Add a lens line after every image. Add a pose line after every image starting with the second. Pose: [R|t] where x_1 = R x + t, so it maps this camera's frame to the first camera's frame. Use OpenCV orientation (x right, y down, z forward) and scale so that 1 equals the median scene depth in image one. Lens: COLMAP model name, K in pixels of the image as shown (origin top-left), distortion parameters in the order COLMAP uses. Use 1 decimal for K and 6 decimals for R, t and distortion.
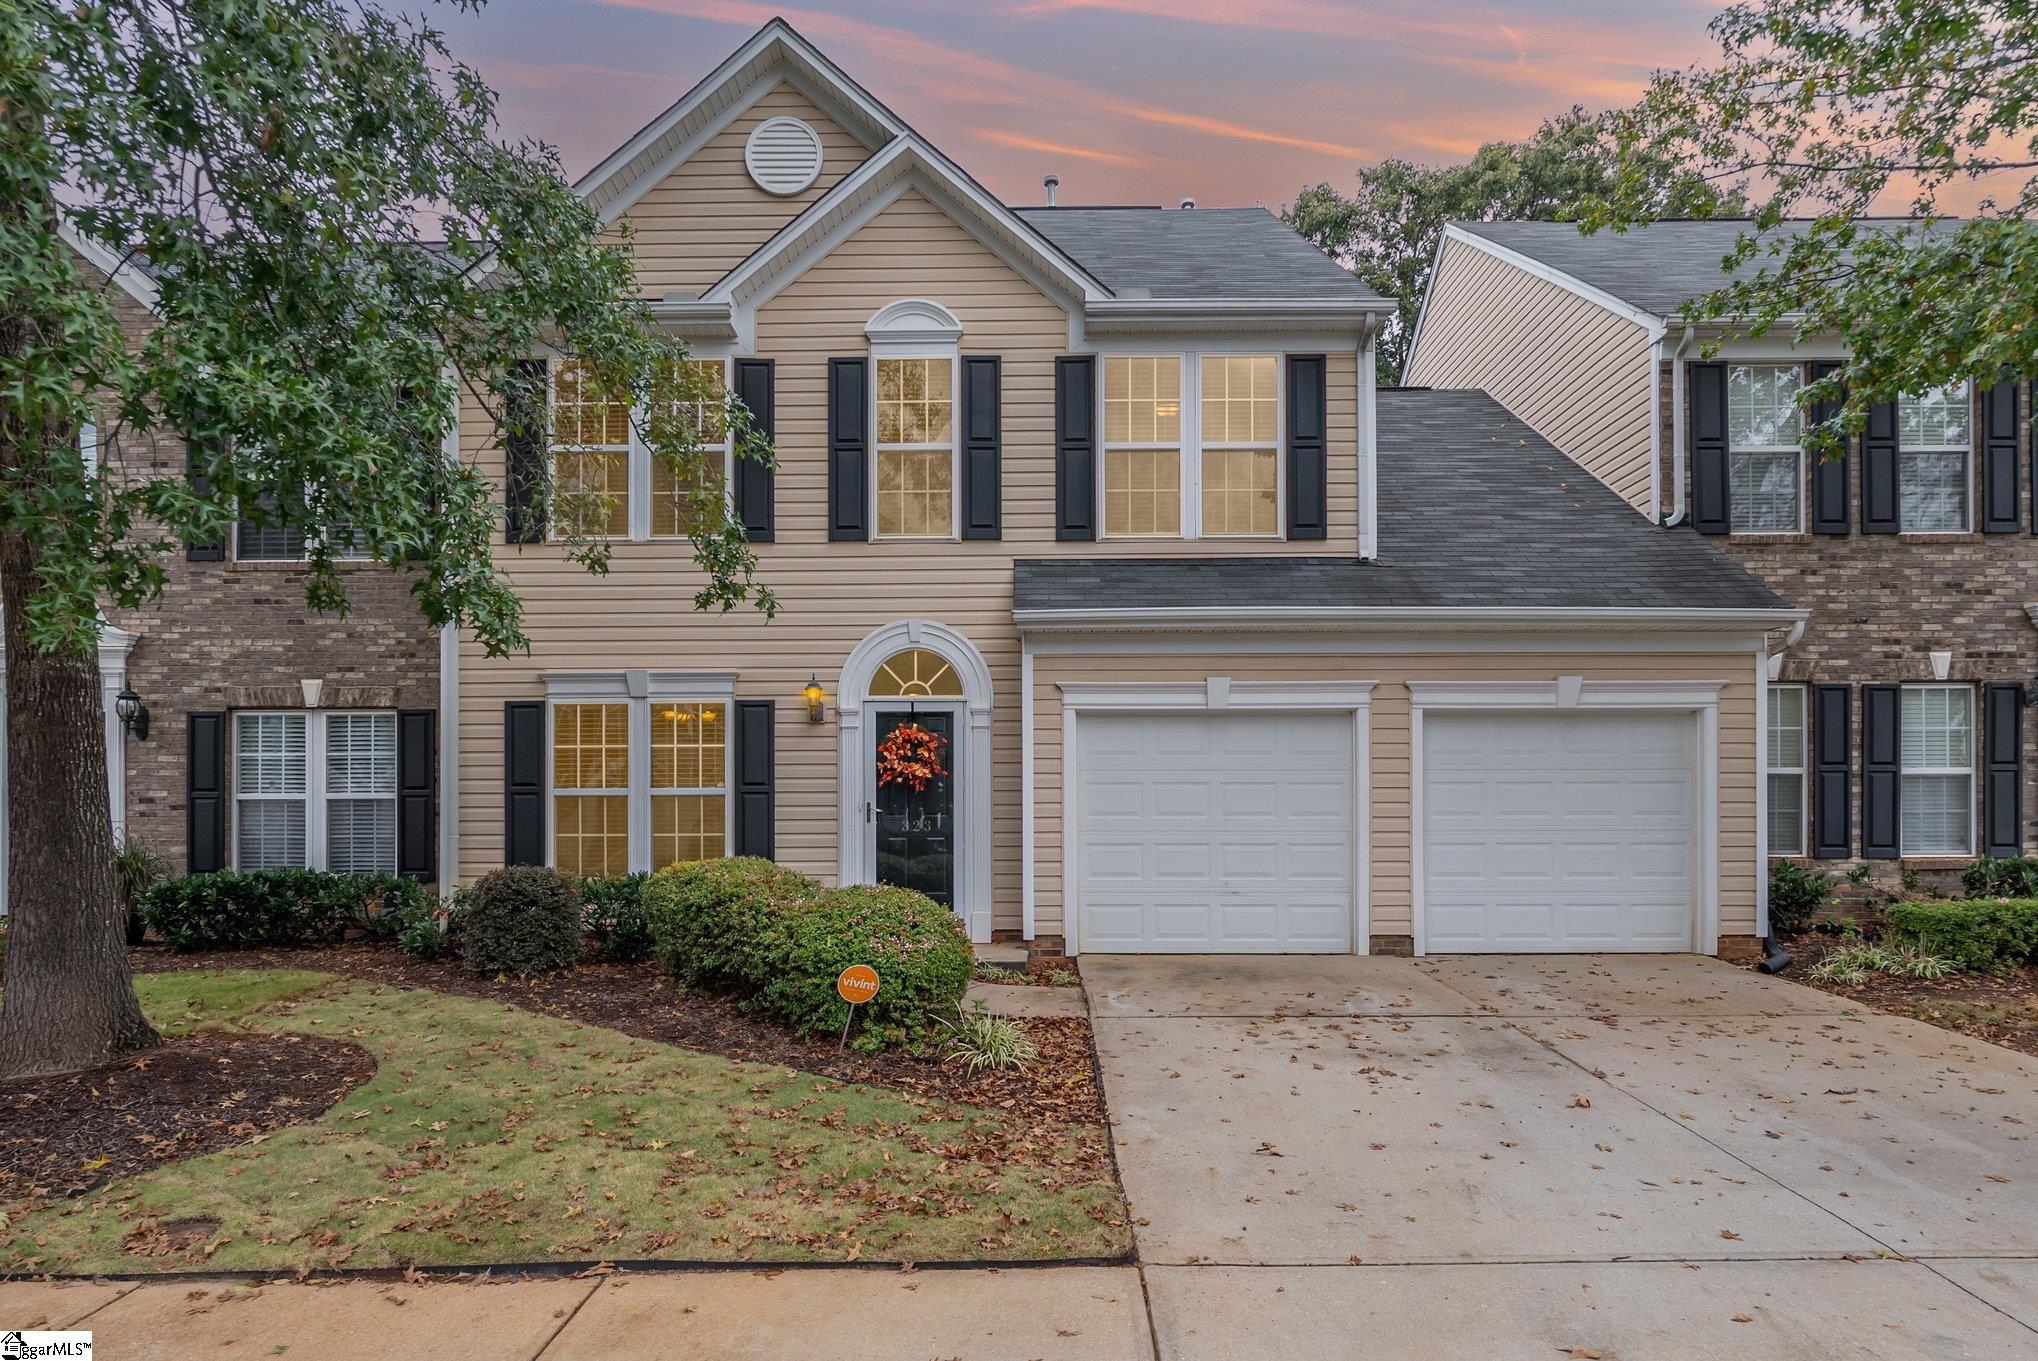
lens RADIAL K [[1174.6, 0, 1034.6], [0, 1174.6, 812.6], [0, 0, 1]] dist [-0.004410, 0.001439]
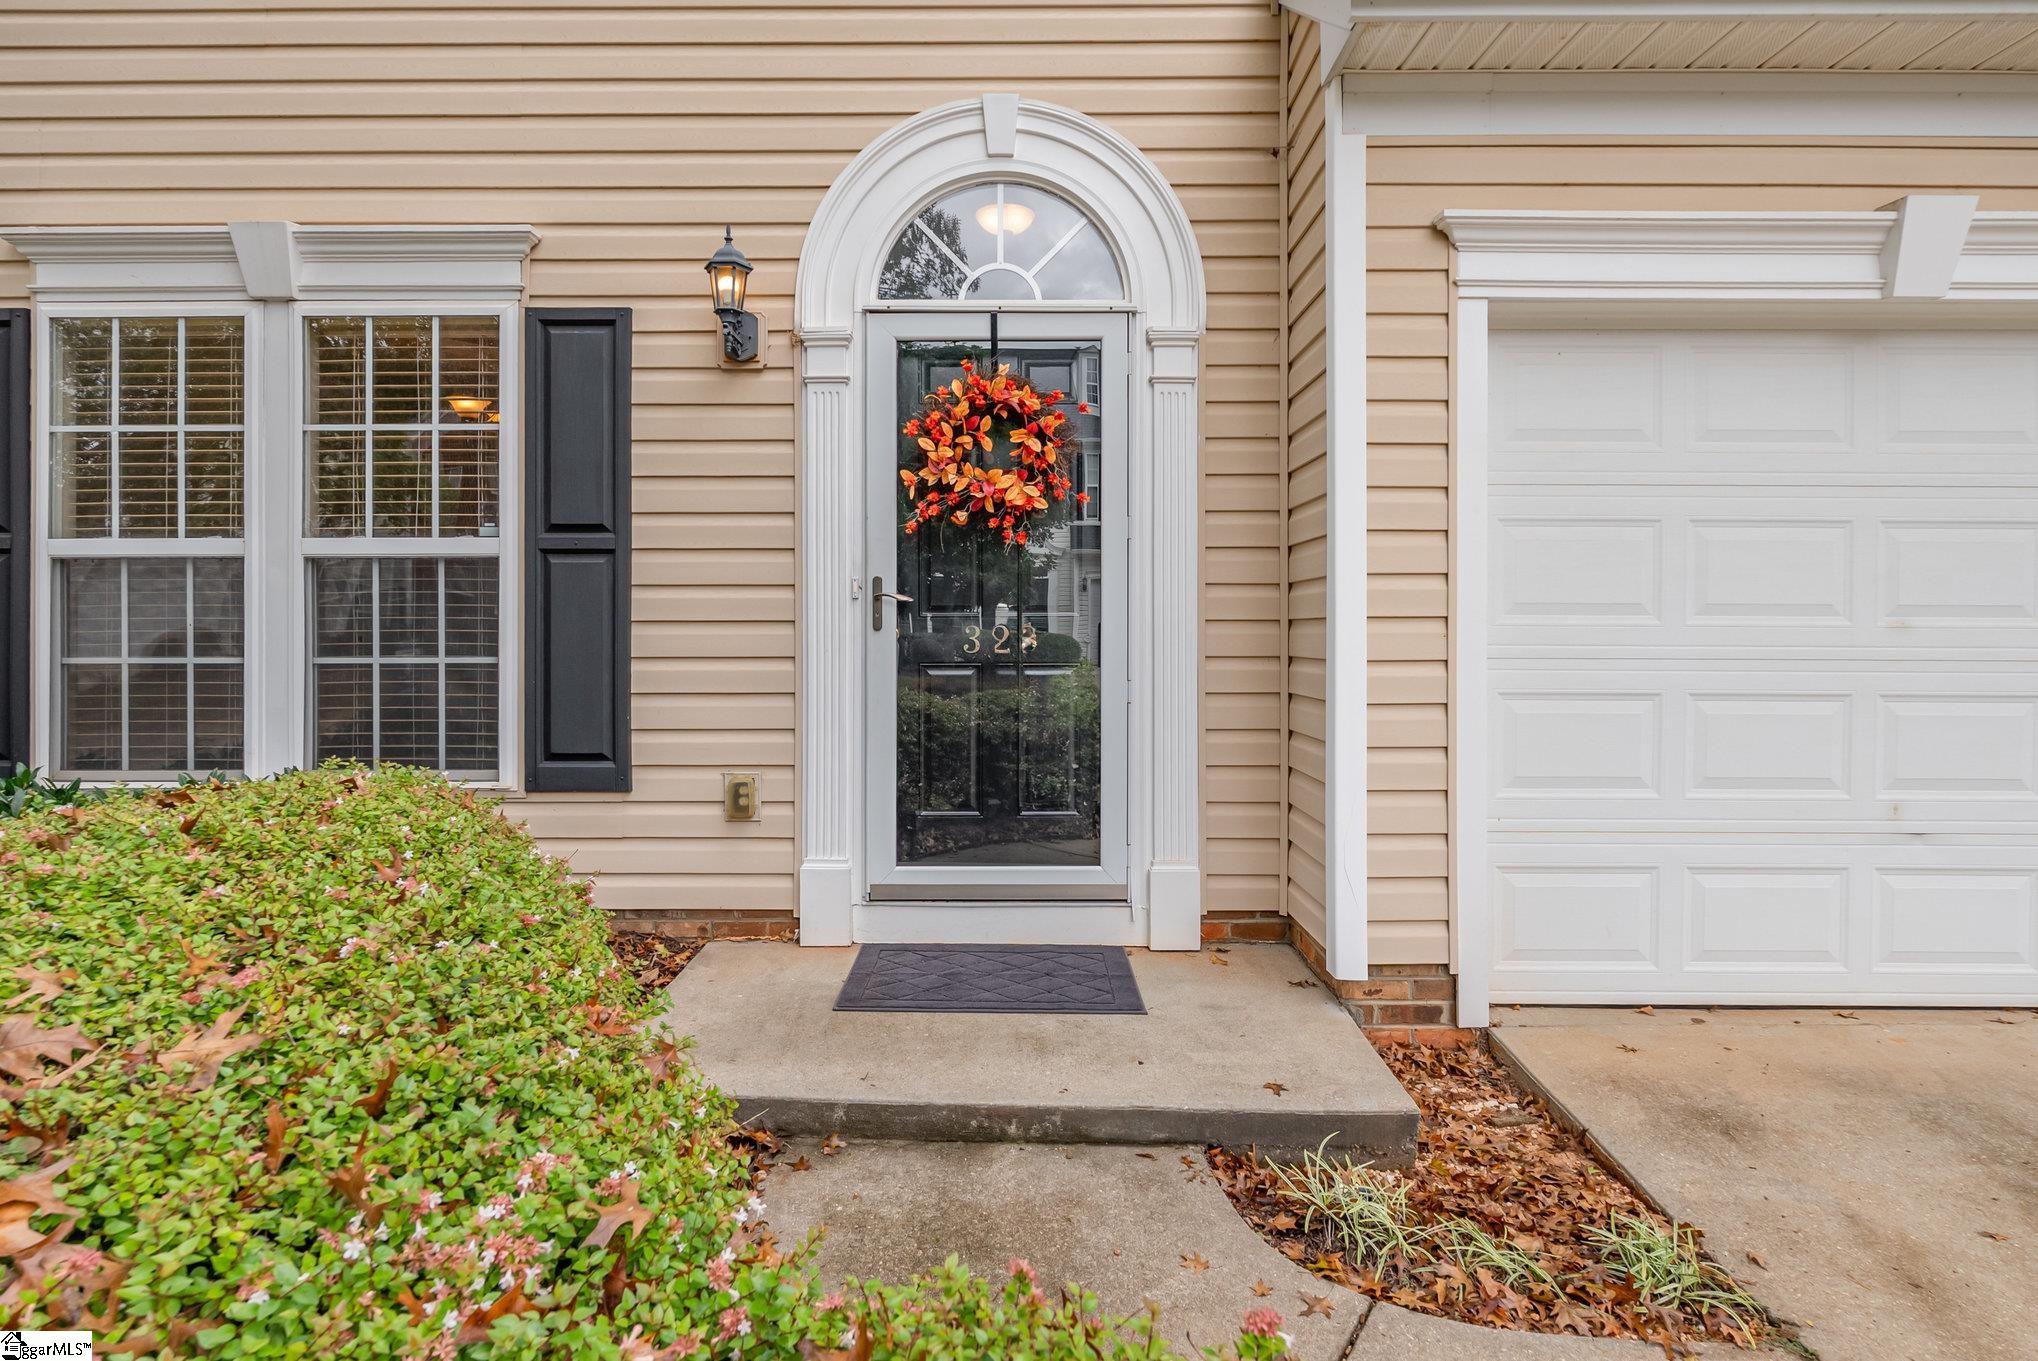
lens RADIAL K [[1087.5, 0, 1032.0], [0, 1087.5, 610.2], [0, 0, 1]] dist [-0.003675, 0.001888]
pose [[0.999876, 0.003191, 0.015409, -0.096773], [-0.003232, 0.999991, 0.002601, 0.000951], [-0.015400, -0.002650, 0.999878, 0.648957]]
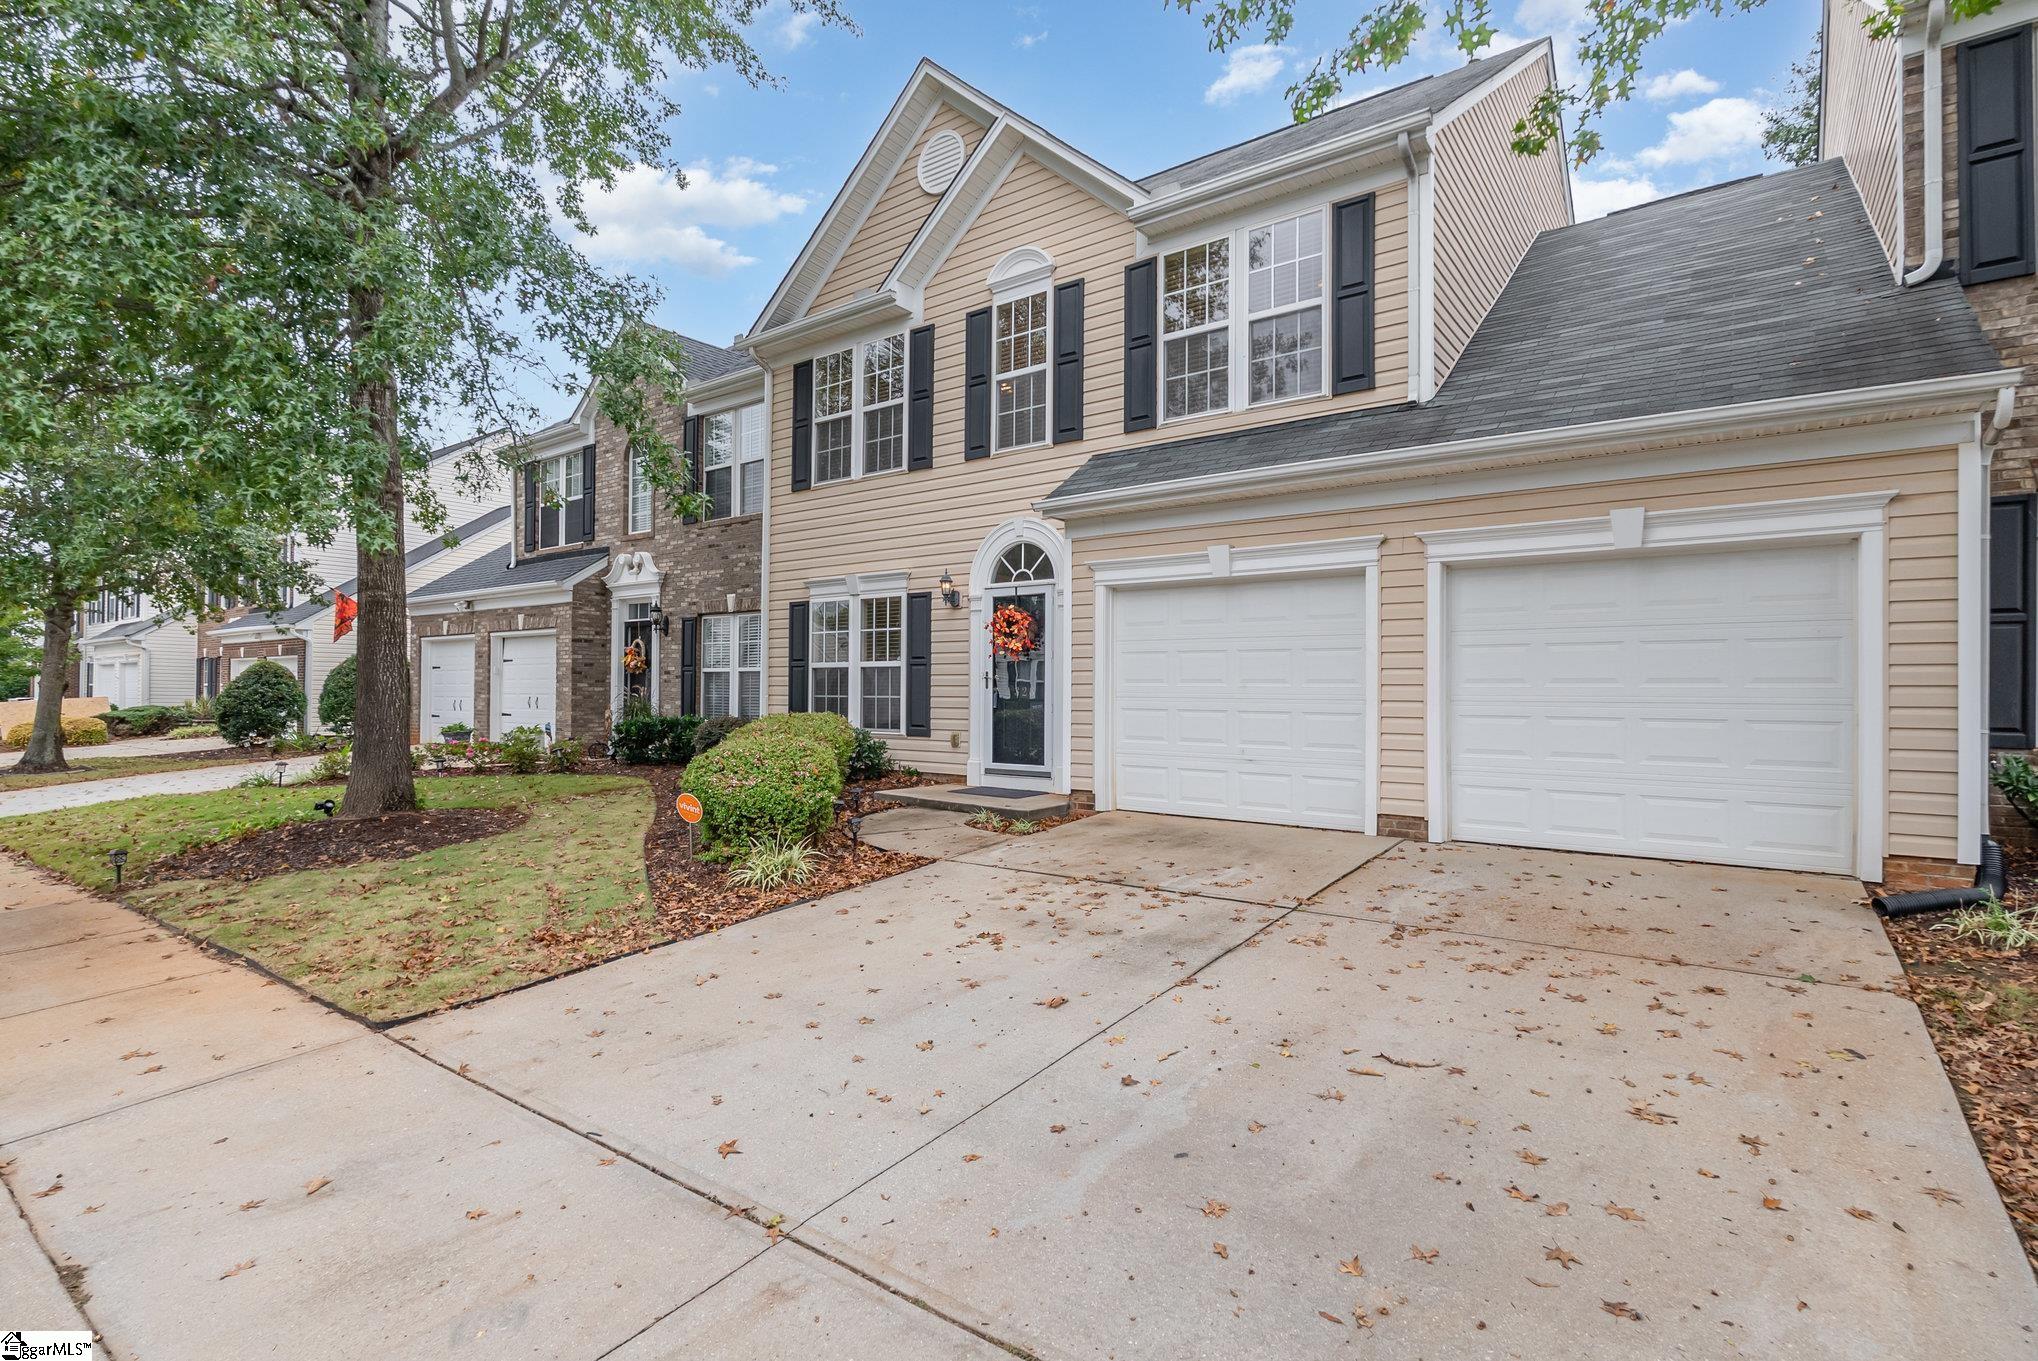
lens RADIAL K [[961.0, 0, 1016.6], [0, 961.0, 676.9], [0, 0, 1]] dist [0.001294, -0.000542]
pose [[0.811262, -0.001364, -0.584681, 0.464725], [-0.005493, 0.999935, -0.009953, 0.006315], [0.584657, 0.011286, 0.811202, 0.213605]]
